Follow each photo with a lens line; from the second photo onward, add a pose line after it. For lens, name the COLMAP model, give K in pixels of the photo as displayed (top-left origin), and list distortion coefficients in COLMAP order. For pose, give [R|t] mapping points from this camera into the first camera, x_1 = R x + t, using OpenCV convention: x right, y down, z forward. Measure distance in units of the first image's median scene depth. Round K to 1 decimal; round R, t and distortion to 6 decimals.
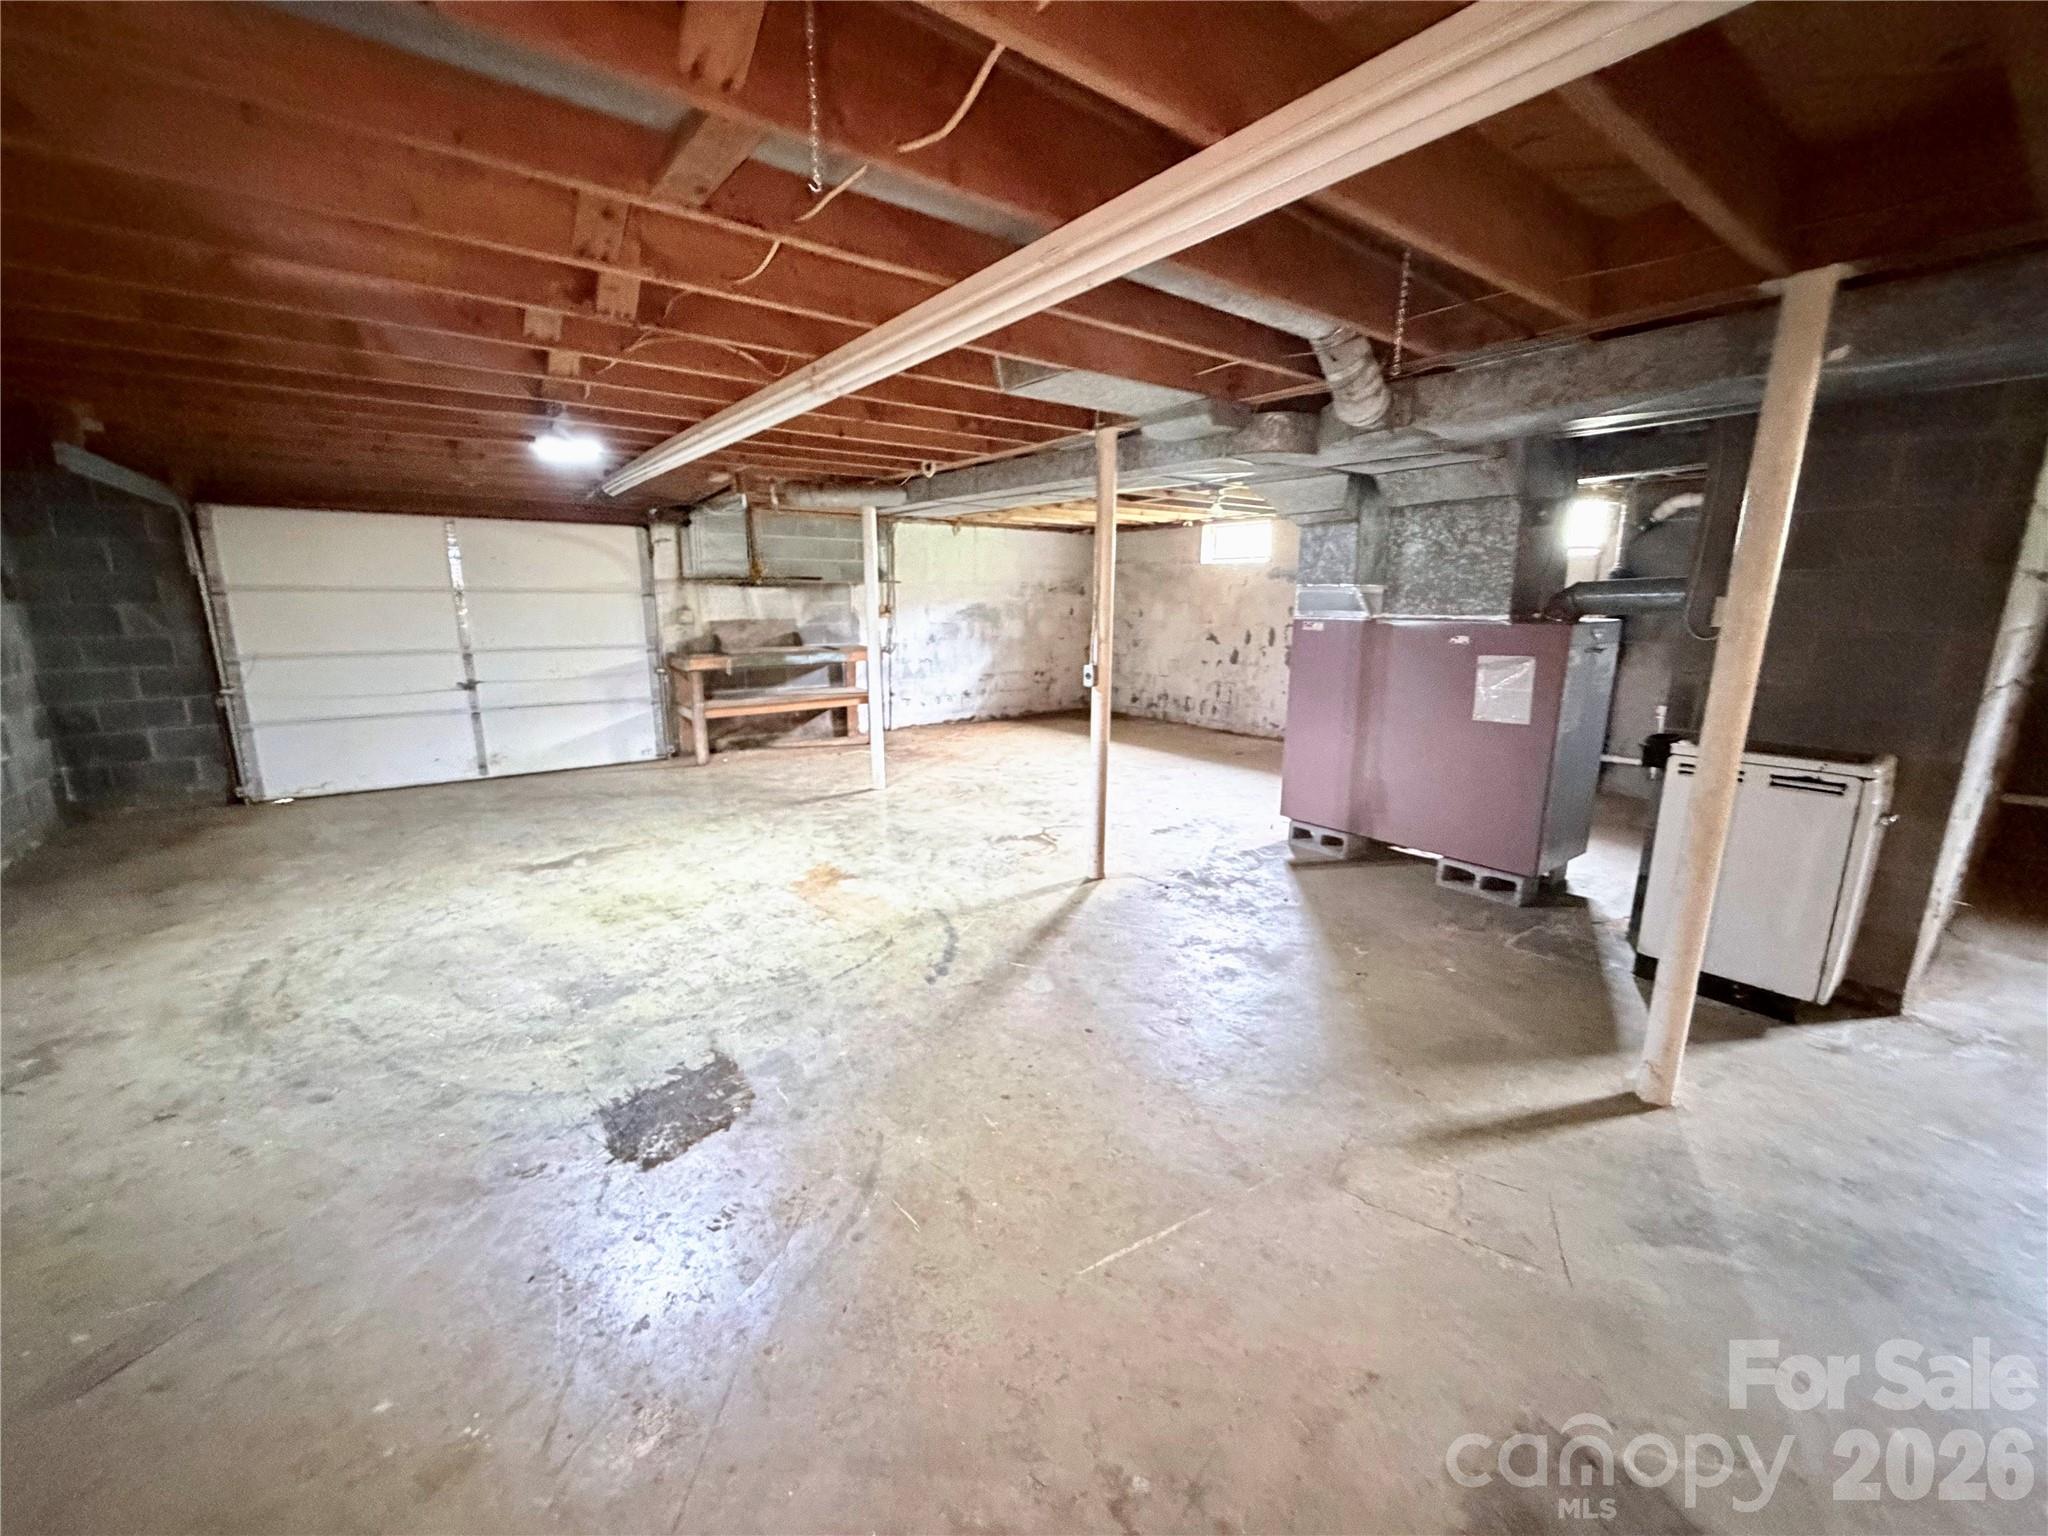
lens RADIAL K [[818.7, 0, 1026.0], [0, 818.7, 769.8], [0, 0, 1]] dist [-0.002076, -0.000395]
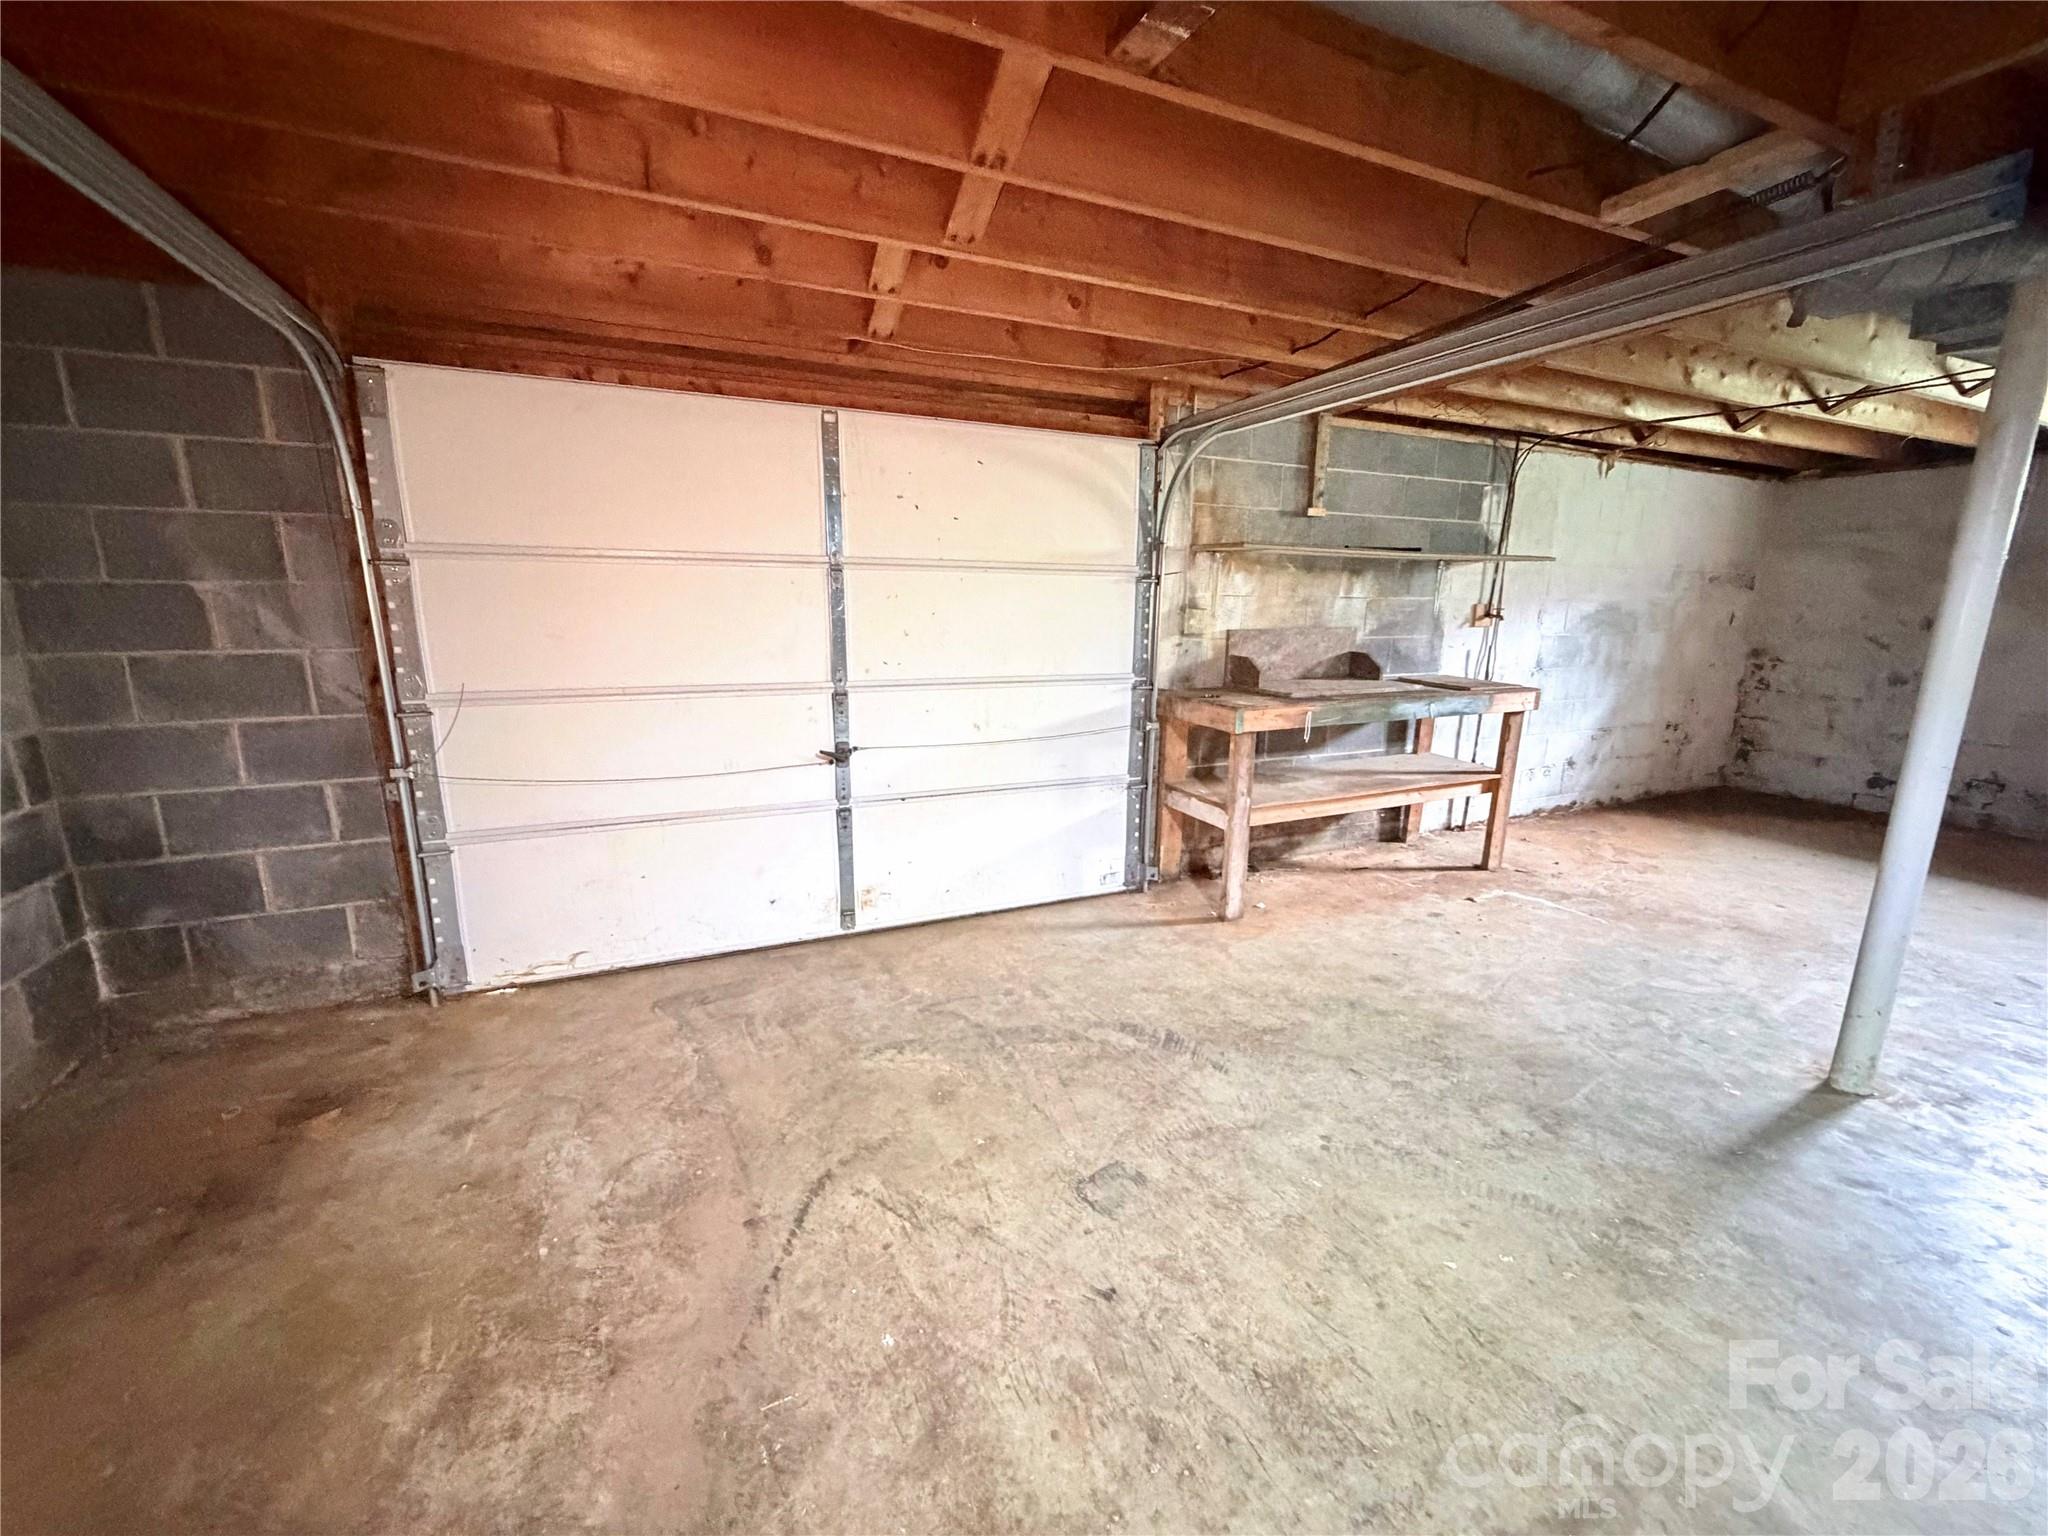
lens RADIAL K [[818.7, 0, 1020.9], [0, 818.7, 769.7], [0, 0, 1]] dist [-0.002076, -0.000395]
pose [[0.976135, 0.052222, -0.210794, -0.422209], [-0.052793, 0.998601, 0.002922, -0.091686], [0.210651, 0.008276, 0.977526, 0.485655]]
